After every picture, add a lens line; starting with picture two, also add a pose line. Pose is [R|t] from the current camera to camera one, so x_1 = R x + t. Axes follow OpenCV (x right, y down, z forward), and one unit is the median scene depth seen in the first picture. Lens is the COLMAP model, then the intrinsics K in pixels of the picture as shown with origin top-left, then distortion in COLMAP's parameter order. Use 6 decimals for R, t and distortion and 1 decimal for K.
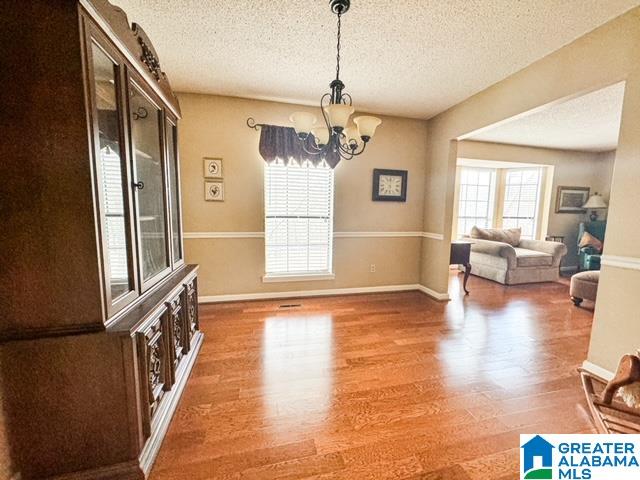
lens RADIAL K [[257.4, 0, 318.3], [0, 257.4, 239.5], [0, 0, 1]] dist [-0.001638, -0.000359]
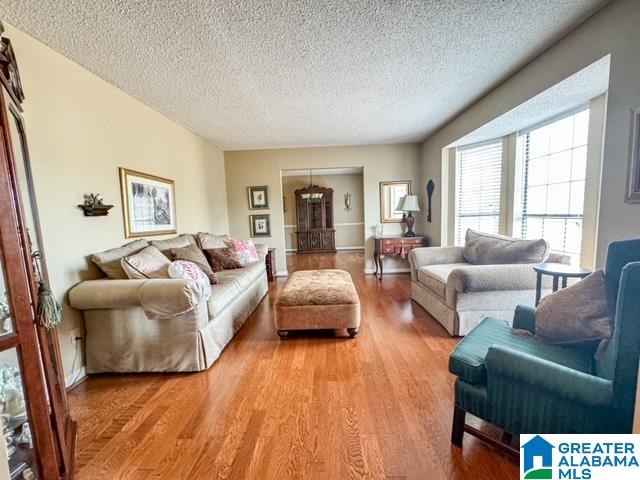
lens RADIAL K [[257.4, 0, 322.6], [0, 257.4, 242.7], [0, 0, 1]] dist [-0.001638, -0.000359]
pose [[-0.253086, 0.098547, -0.962412, 1.369362], [-0.063642, 0.990948, 0.118205, -0.069419], [0.965348, 0.091166, -0.244523, 0.776670]]
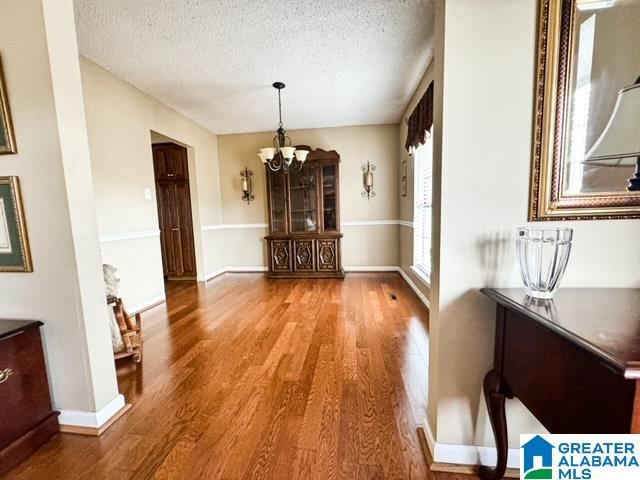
lens RADIAL K [[257.4, 0, 314.9], [0, 257.4, 241.4], [0, 0, 1]] dist [-0.001638, -0.000359]
pose [[-0.367269, 0.093761, -0.925377, 0.577083], [-0.070875, 0.989192, 0.128356, -0.038609], [0.927411, 0.112728, -0.356654, 0.666393]]
